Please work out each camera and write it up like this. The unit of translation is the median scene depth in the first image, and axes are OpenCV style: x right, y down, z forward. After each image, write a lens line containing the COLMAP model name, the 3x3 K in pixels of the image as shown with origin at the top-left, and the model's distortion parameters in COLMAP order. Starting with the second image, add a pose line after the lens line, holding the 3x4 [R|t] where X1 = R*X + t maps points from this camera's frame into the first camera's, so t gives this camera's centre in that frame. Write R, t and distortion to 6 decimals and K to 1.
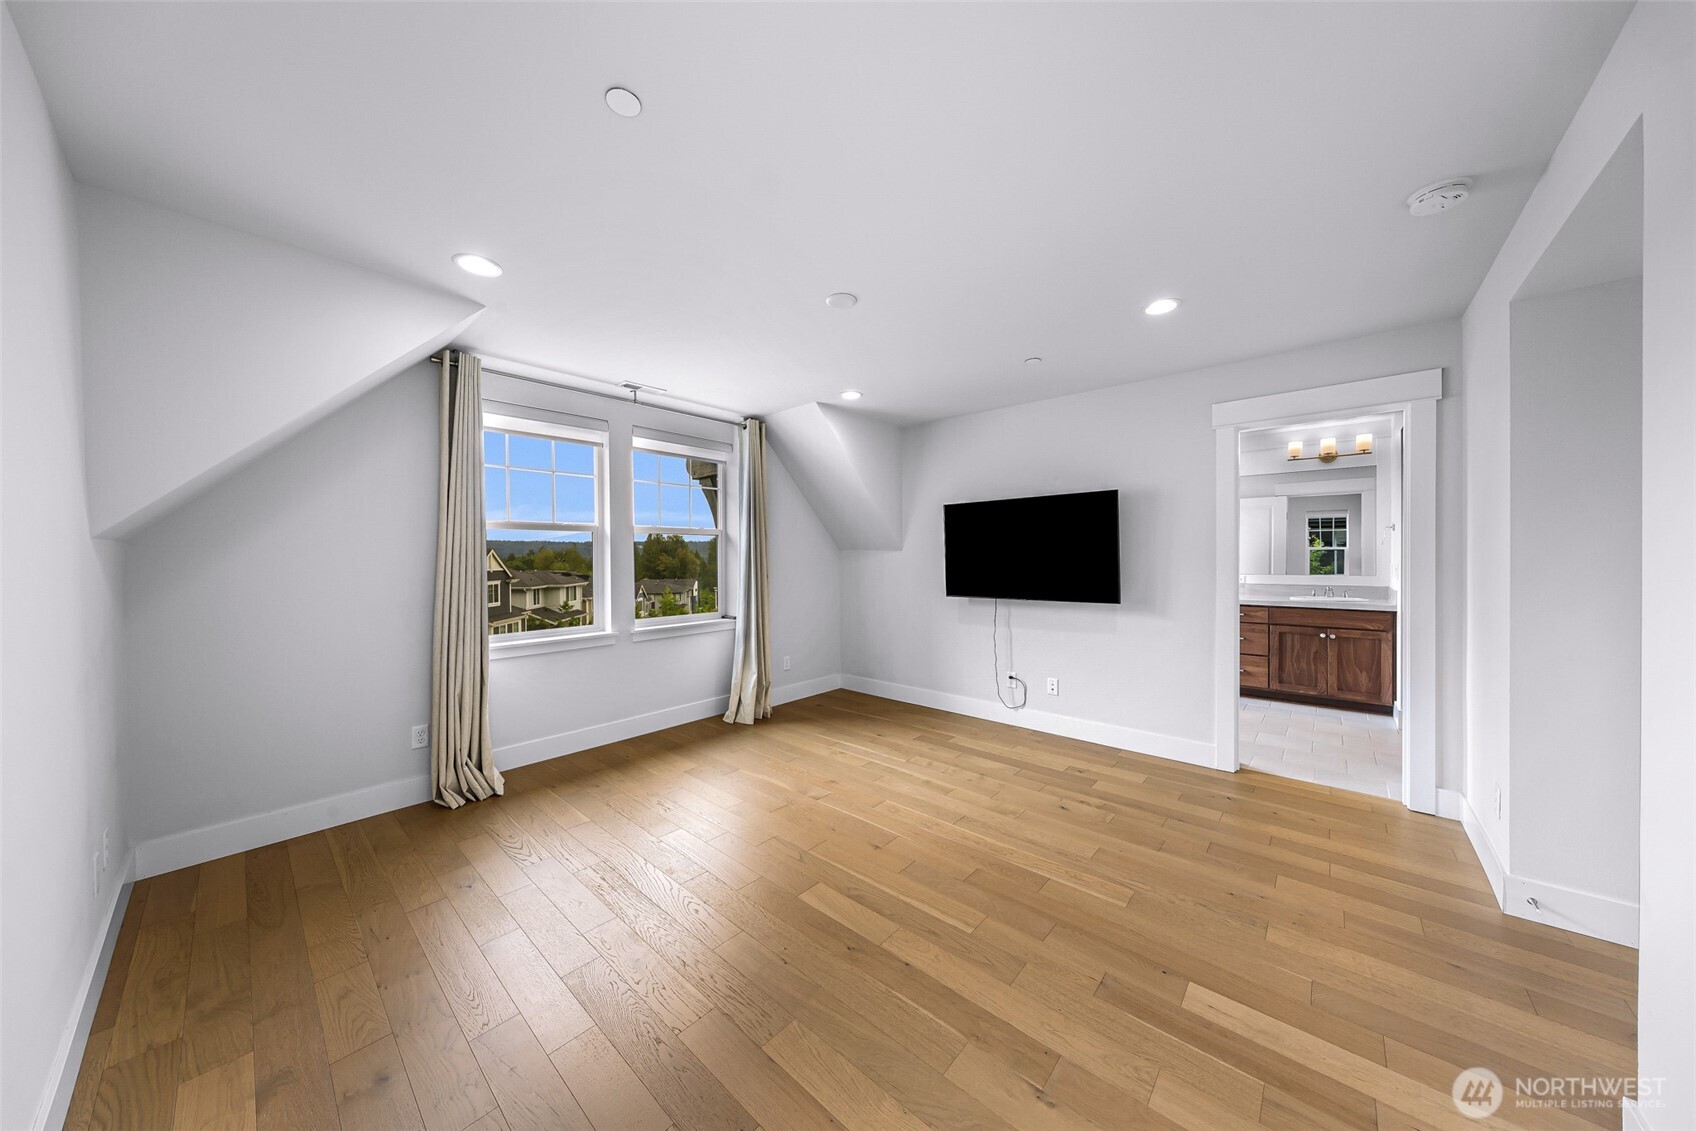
lens RADIAL K [[528.2, 0, 844.2], [0, 528.2, 563.0], [0, 0, 1]] dist [-0.000936, -0.000062]
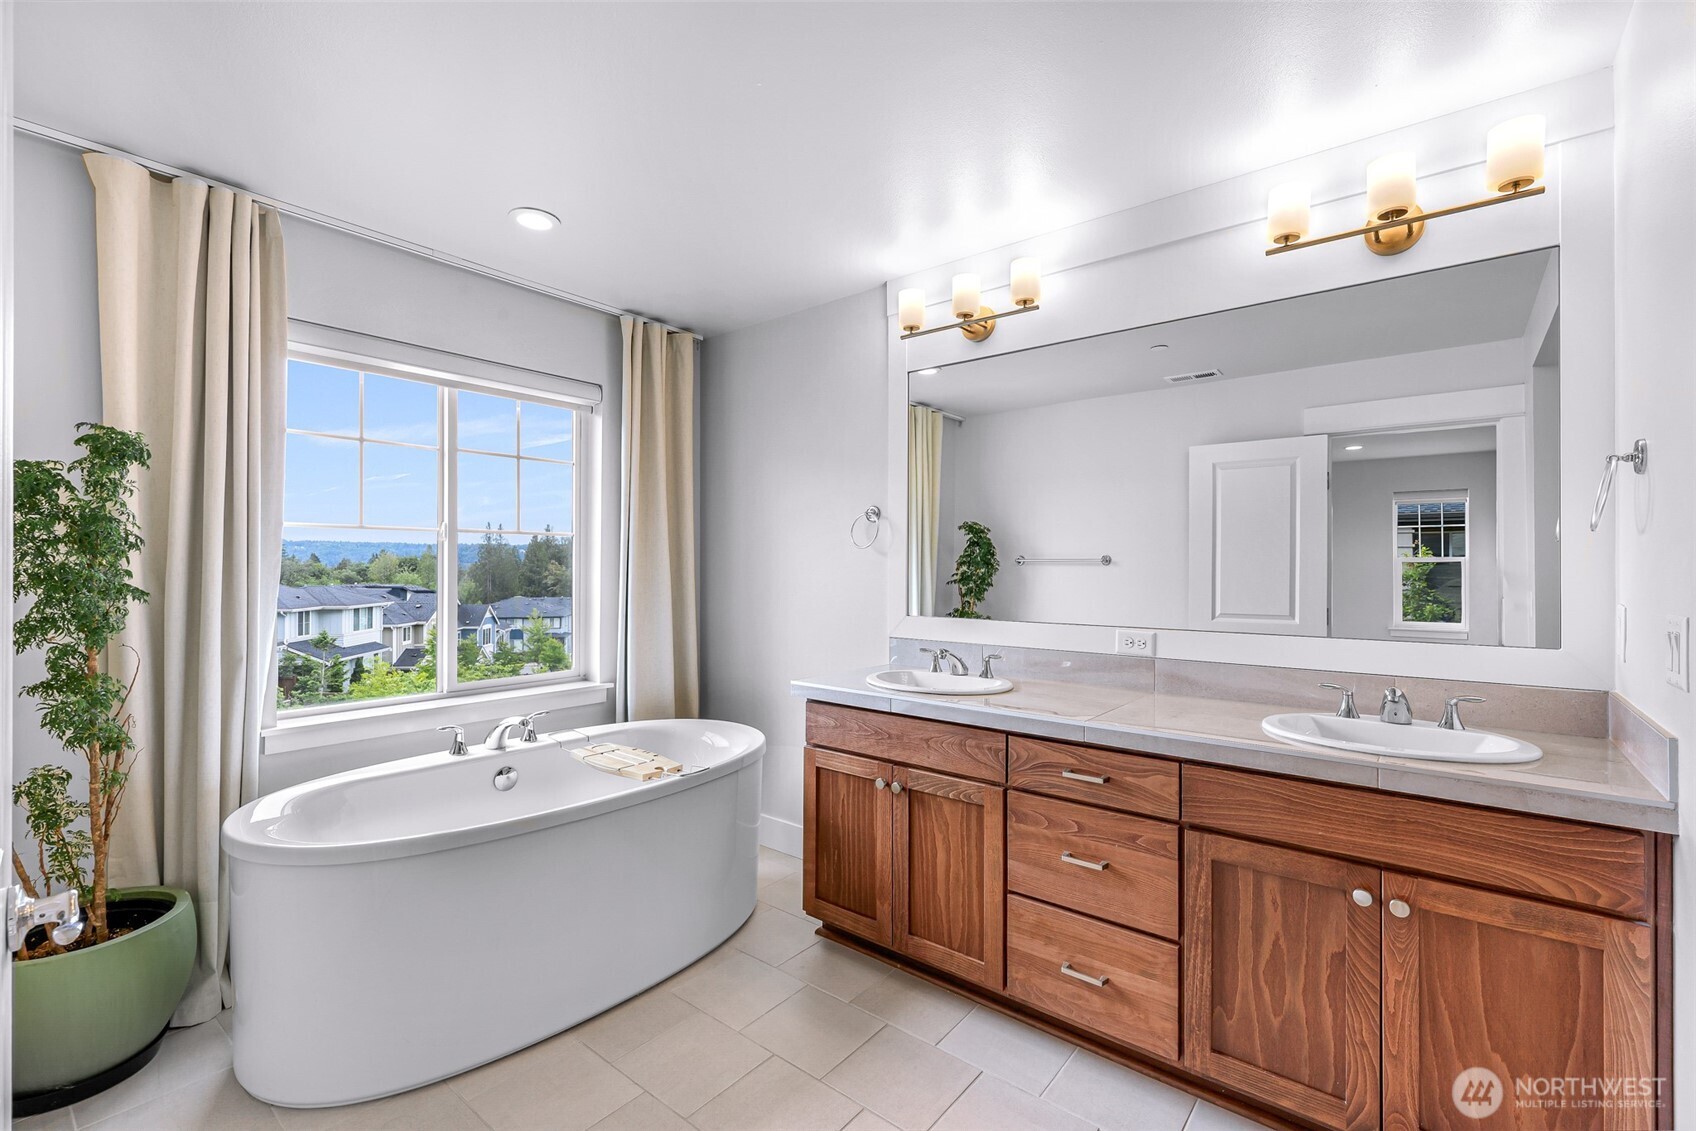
lens RADIAL K [[723.2, 0, 848.0], [0, 723.2, 565.5], [0, 0, 1]] dist [-0.000142, -0.000395]
pose [[0.998567, 0.009607, 0.052650, 0.613567], [-0.008832, 0.999849, -0.014944, -0.008888], [-0.052785, 0.014458, 0.998501, 0.638166]]
